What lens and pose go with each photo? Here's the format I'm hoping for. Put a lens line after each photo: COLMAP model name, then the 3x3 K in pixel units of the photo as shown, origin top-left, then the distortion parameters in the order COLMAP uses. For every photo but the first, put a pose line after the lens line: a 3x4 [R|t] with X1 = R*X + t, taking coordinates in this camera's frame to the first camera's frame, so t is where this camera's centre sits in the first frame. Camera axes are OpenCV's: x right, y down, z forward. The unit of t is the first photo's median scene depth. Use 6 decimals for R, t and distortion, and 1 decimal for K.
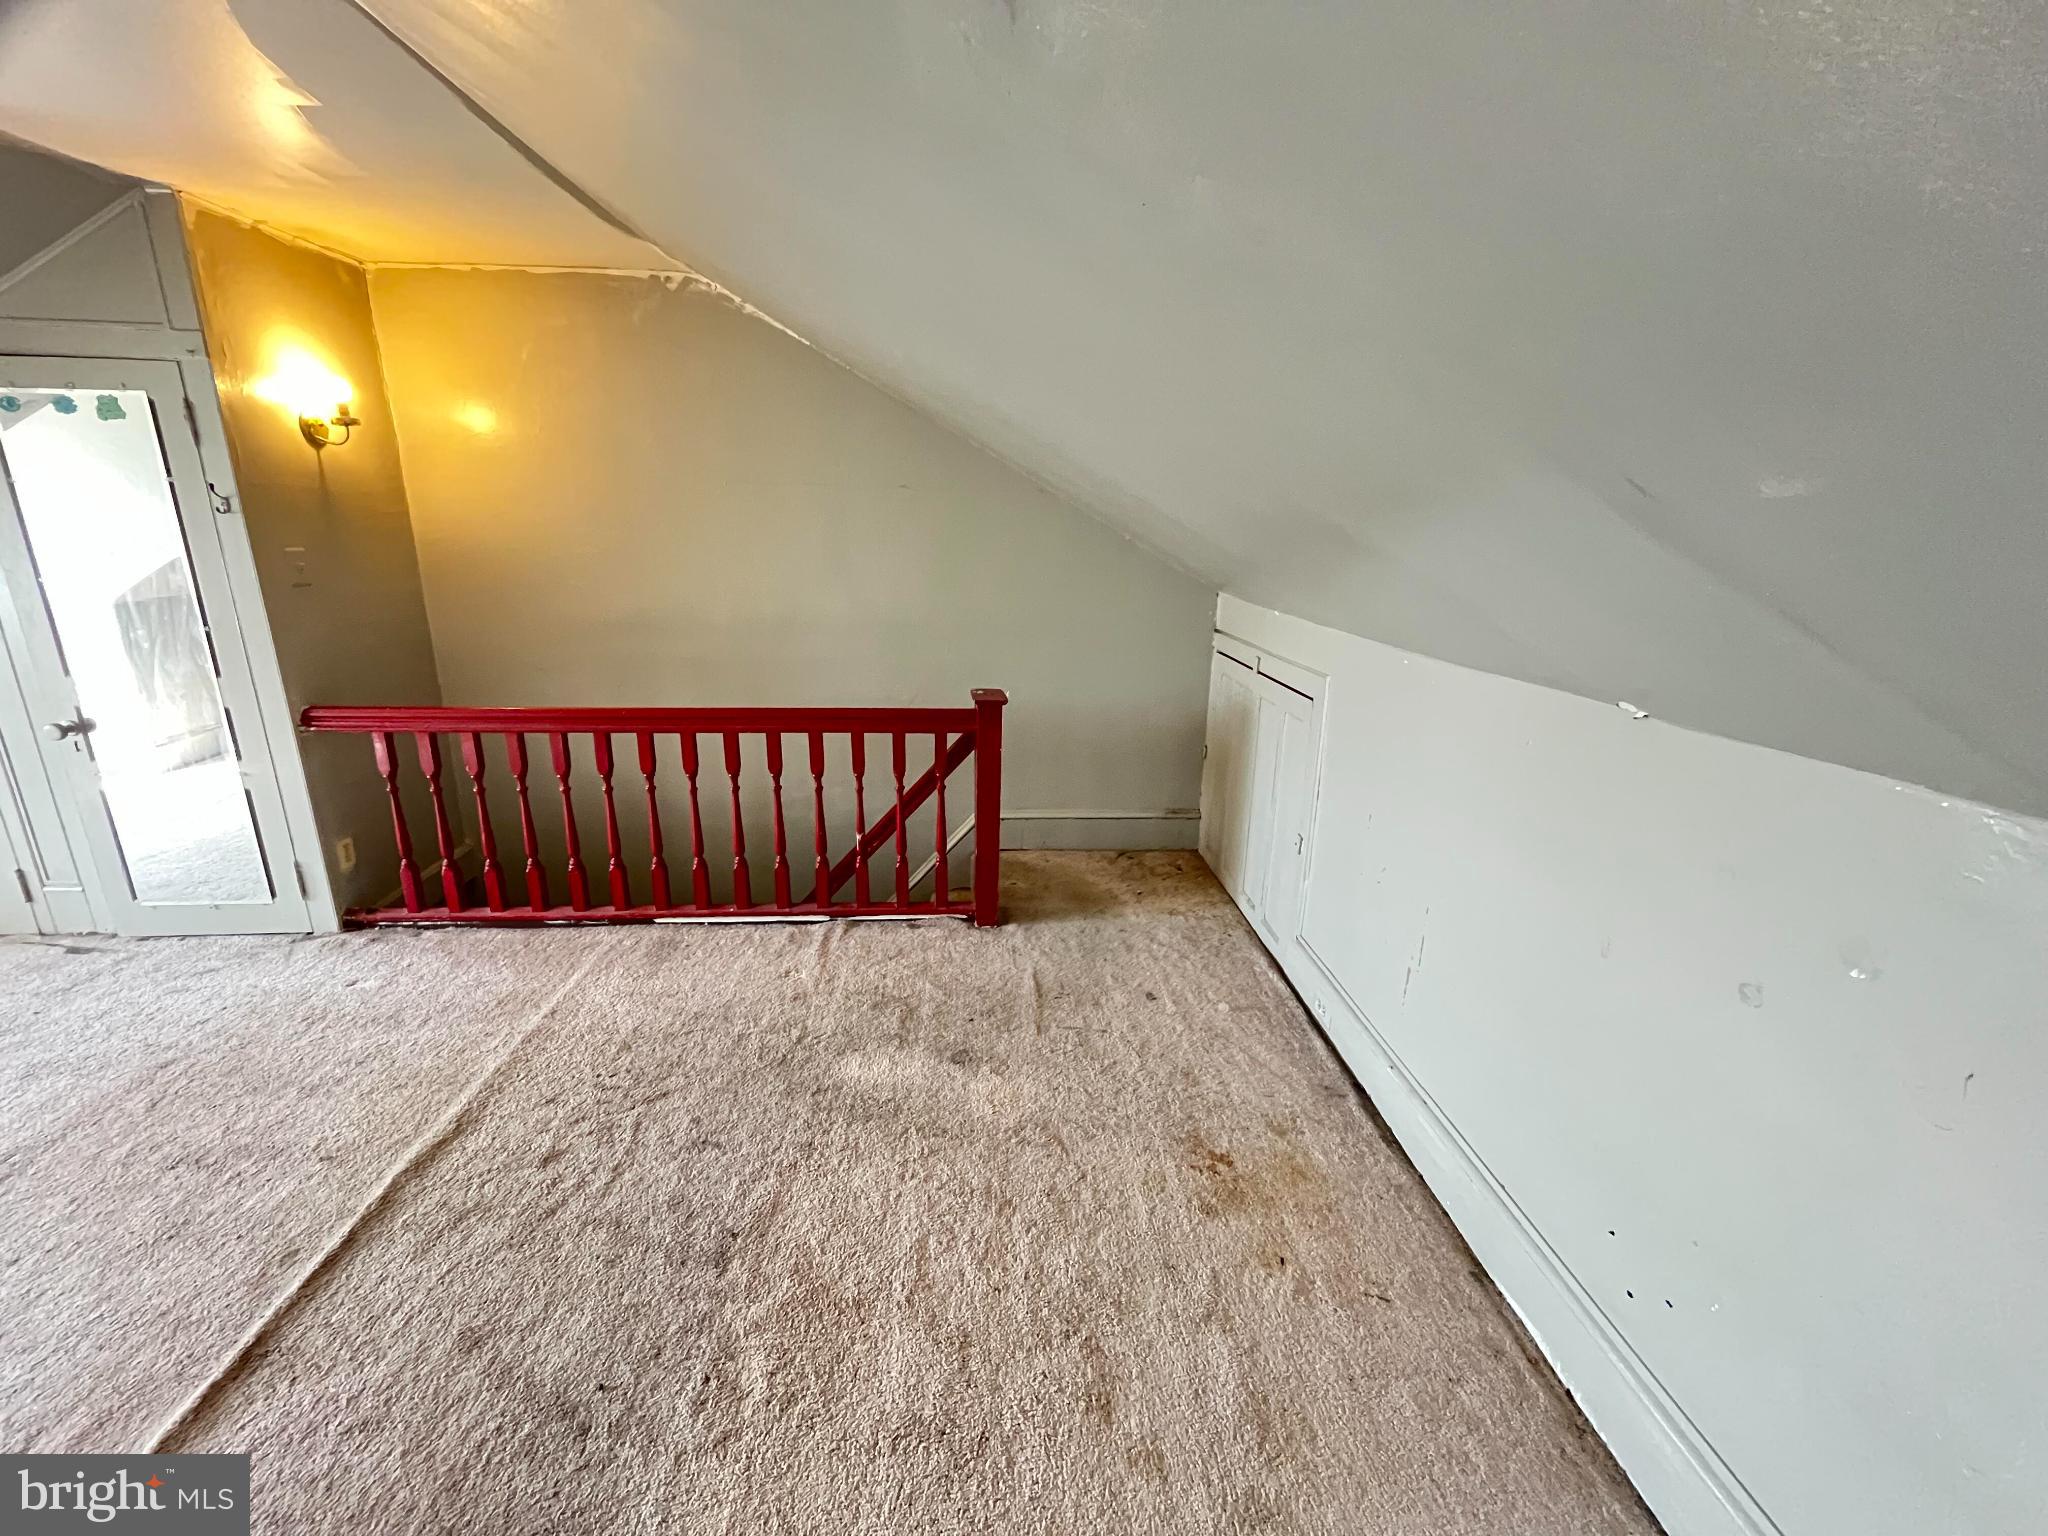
lens RADIAL K [[831.3, 0, 1017.1], [0, 831.3, 772.0], [0, 0, 1]] dist [-0.002680, -0.000191]
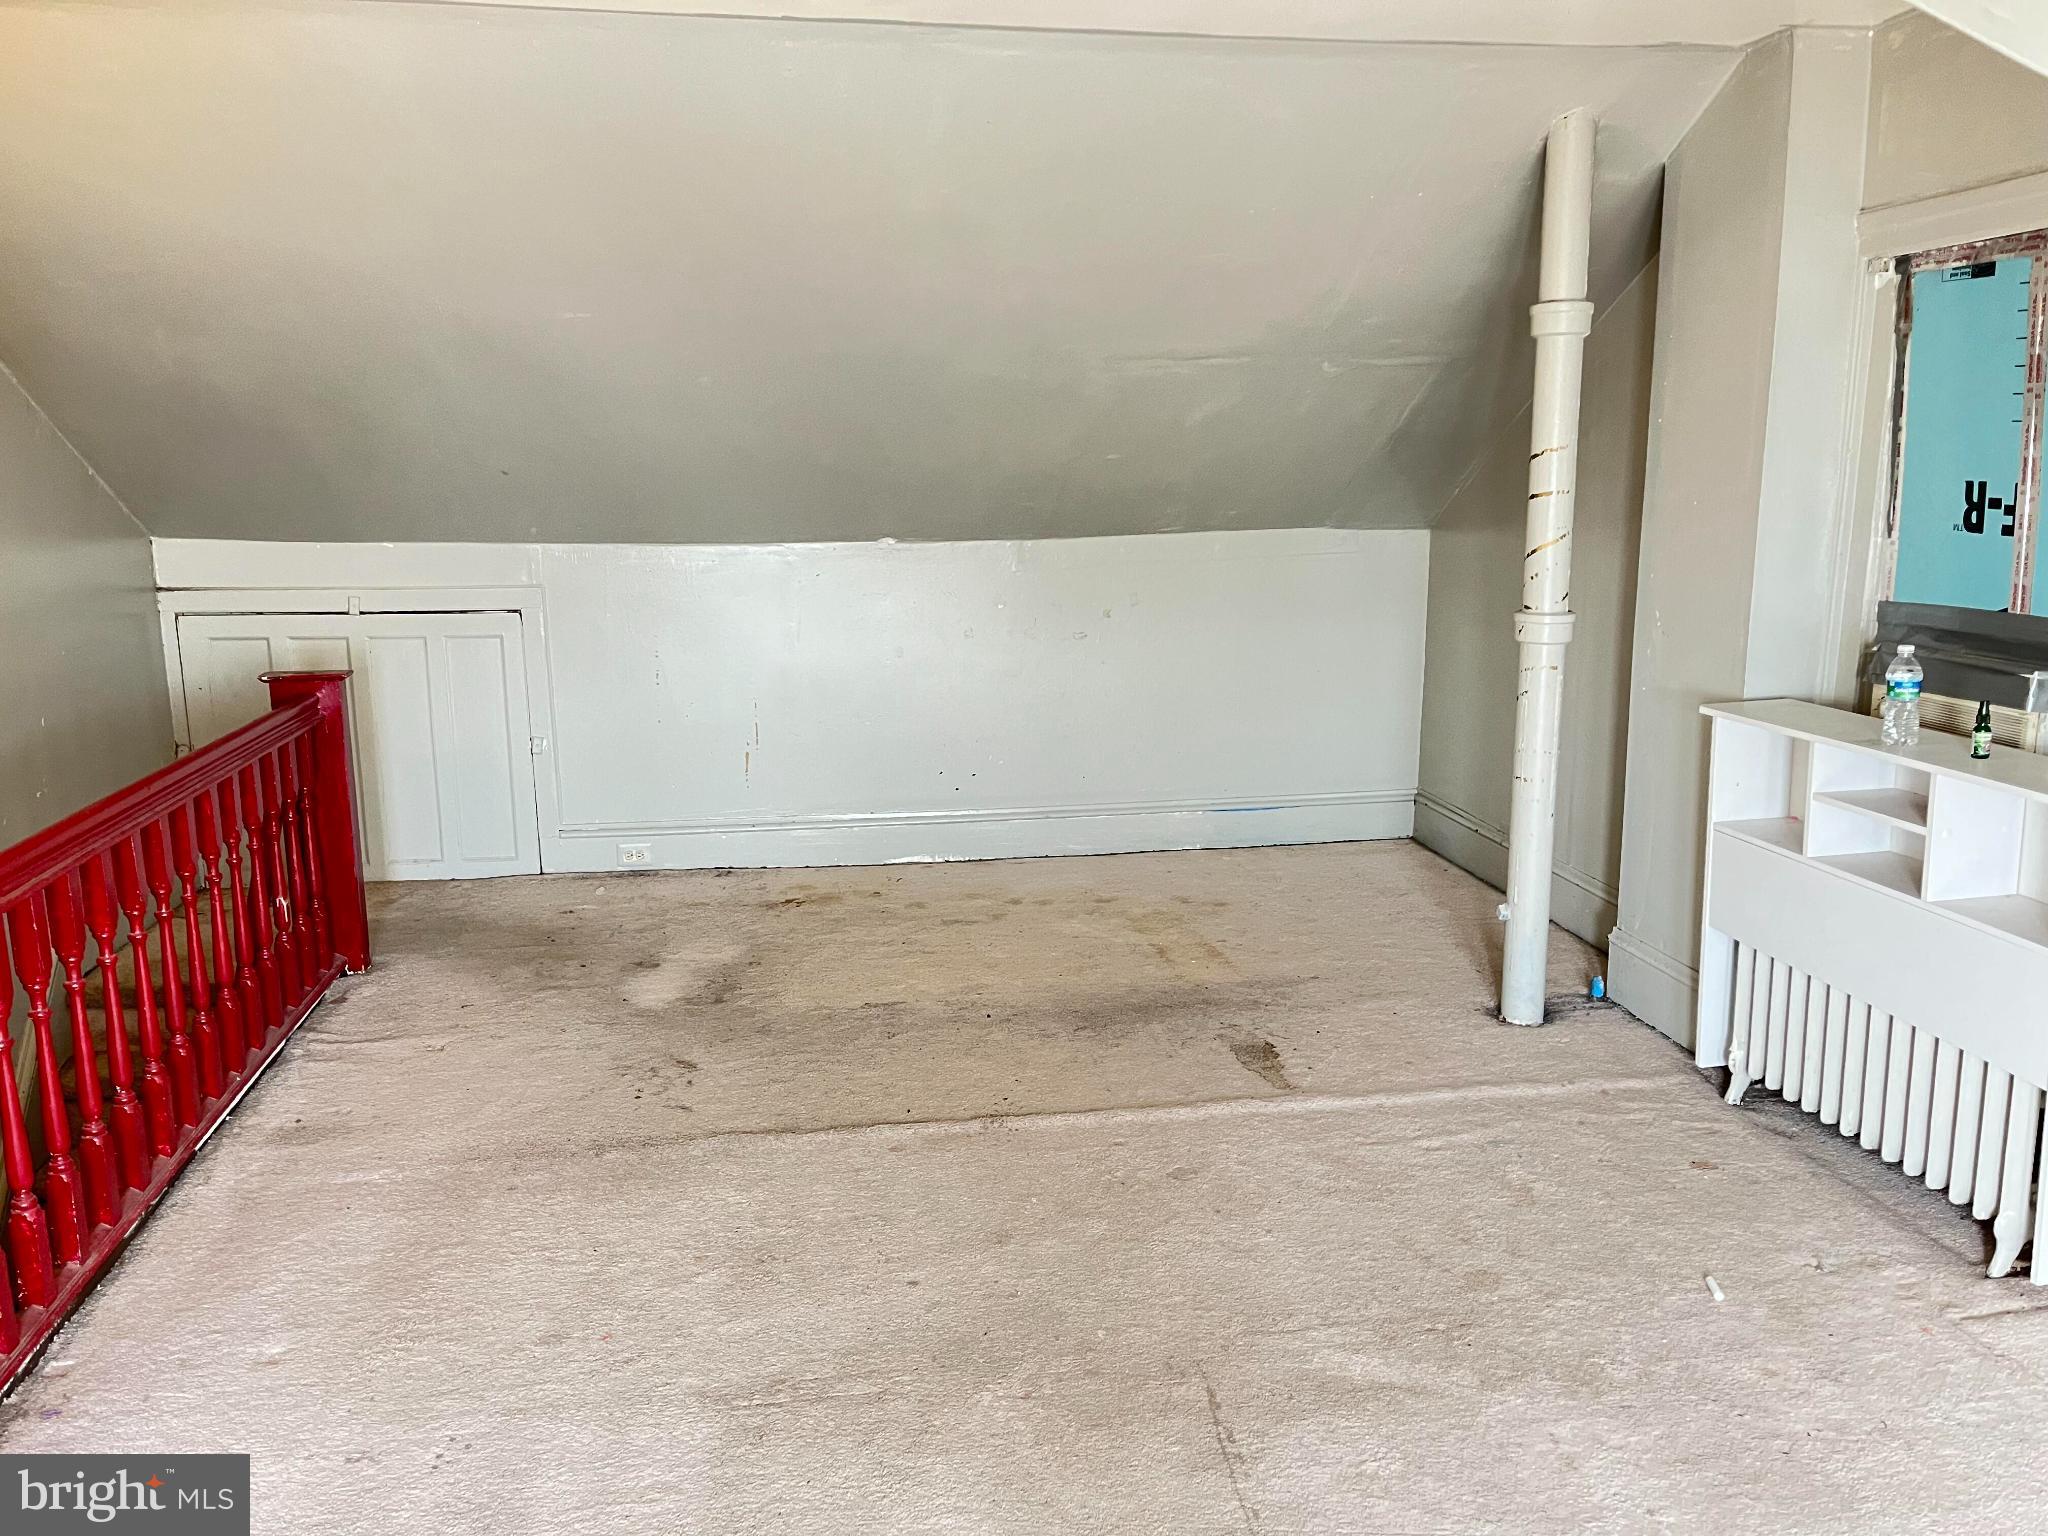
lens RADIAL K [[1562.2, 0, 1034.8], [0, 1562.2, 774.0], [0, 0, 1]] dist [0.083334, -0.101024]
pose [[-0.112941, -0.211334, 0.970867, -2.330389], [0.283900, 0.929519, 0.235360, -0.241820], [-0.952179, 0.302211, -0.044983, 0.648037]]
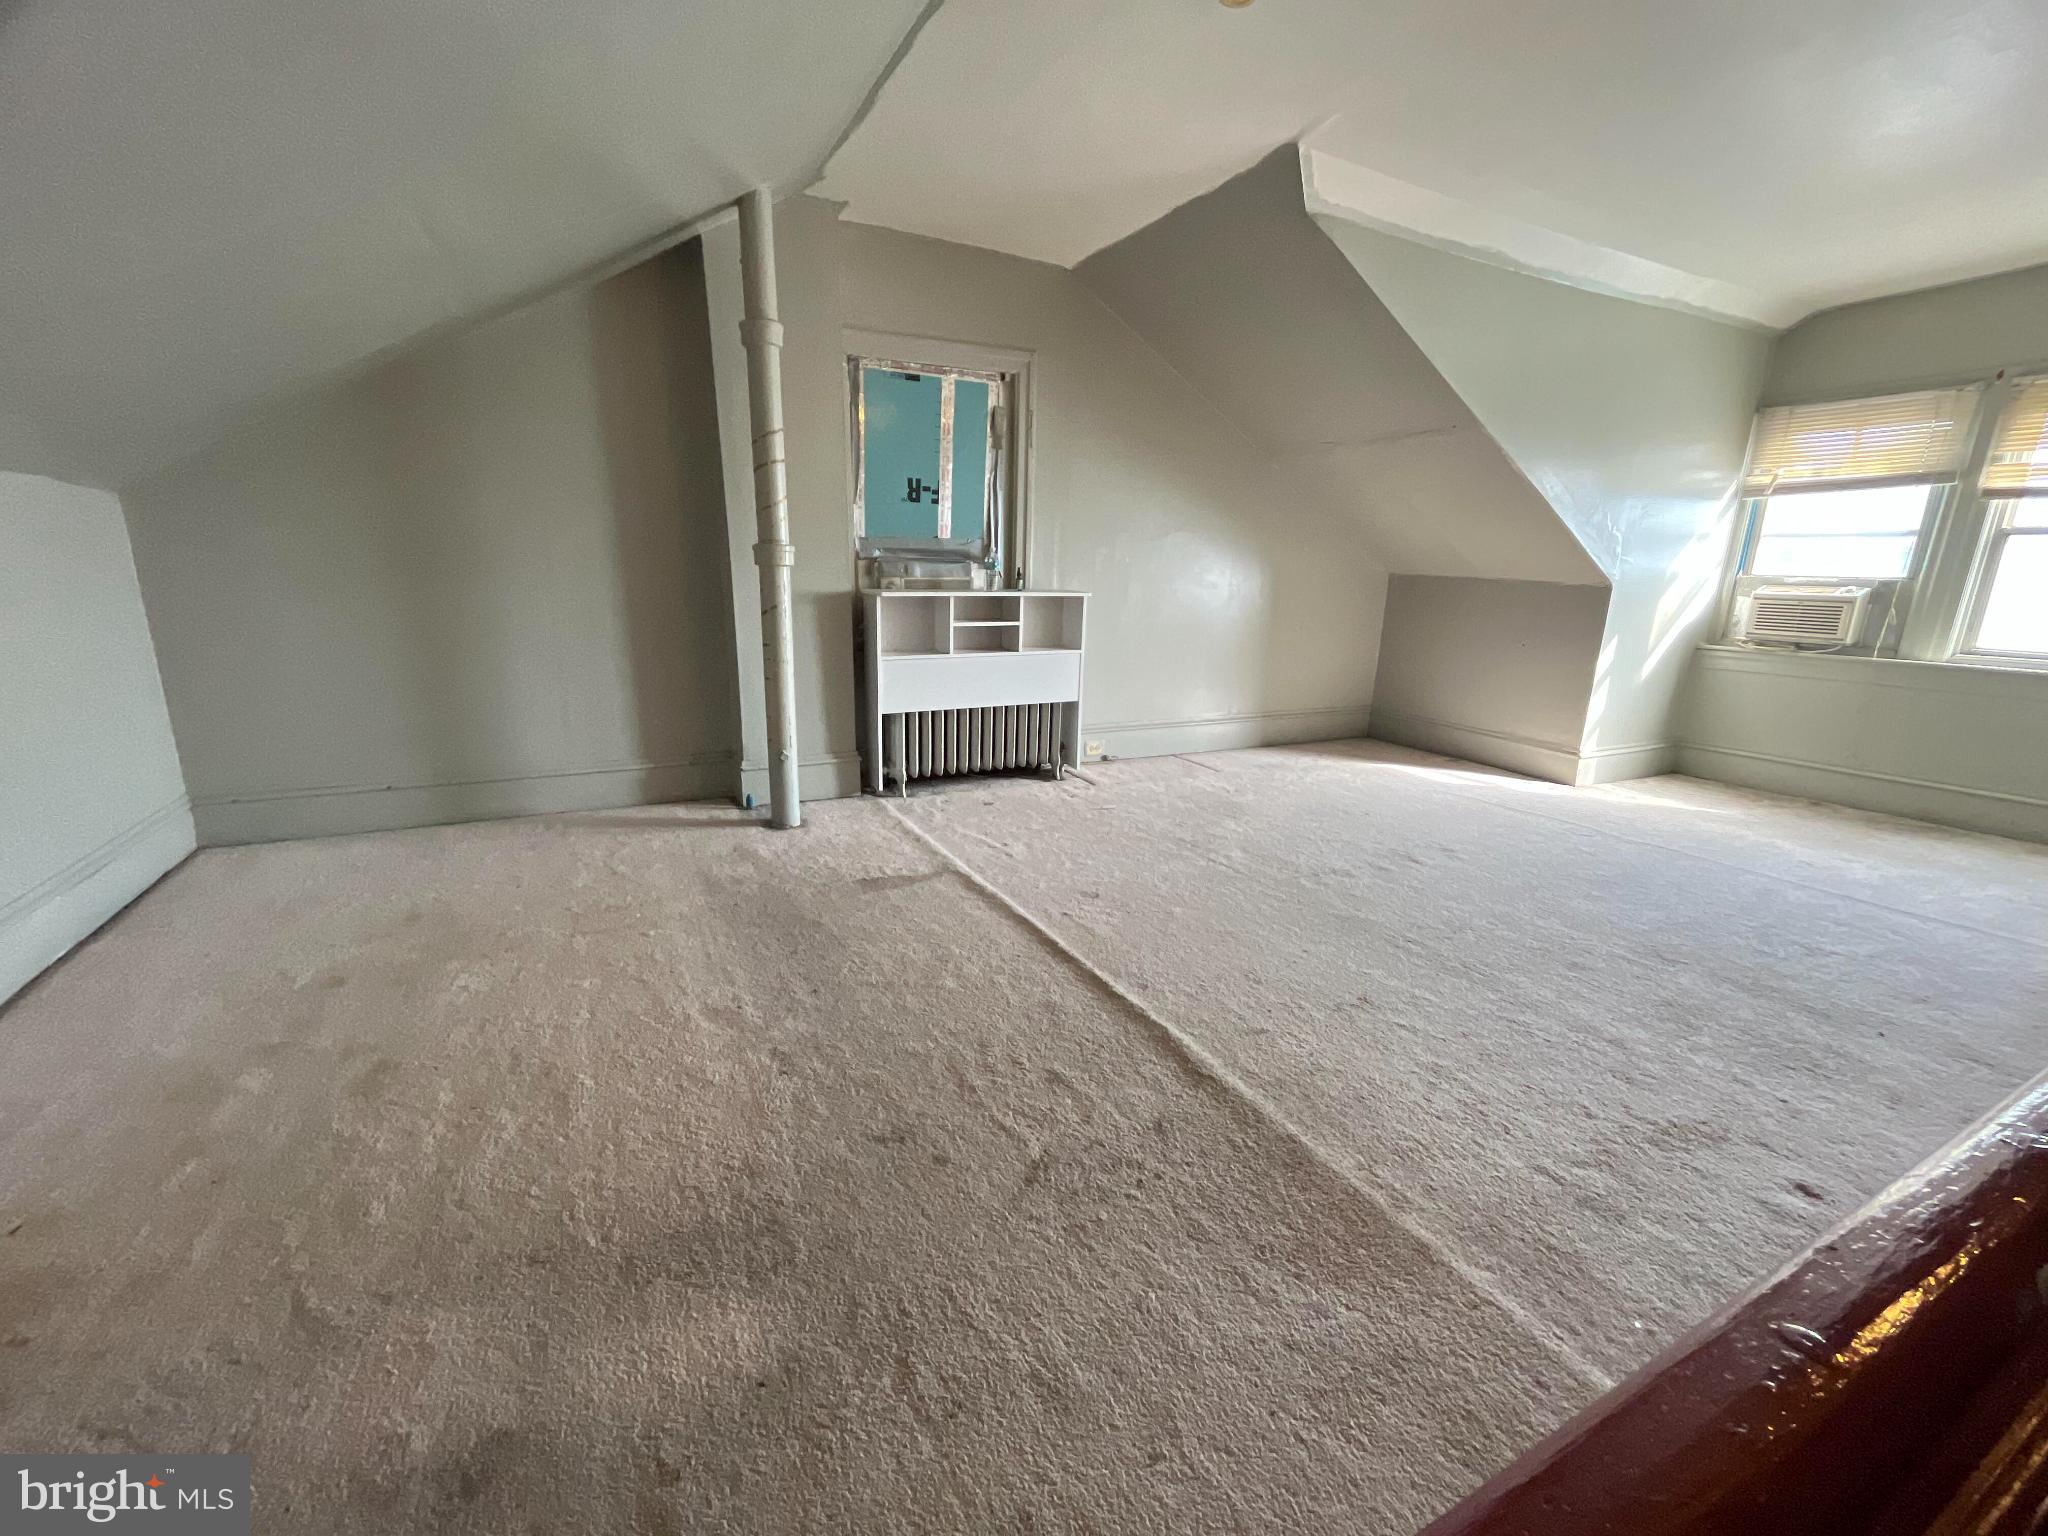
lens RADIAL K [[831.3, 0, 1017.1], [0, 831.3, 772.0], [0, 0, 1]] dist [-0.002680, -0.000191]
pose [[-0.910905, 0.063938, -0.407632, -0.188097], [-0.150224, 0.868729, 0.471956, -0.209900], [0.384298, 0.491143, -0.781725, 1.462608]]
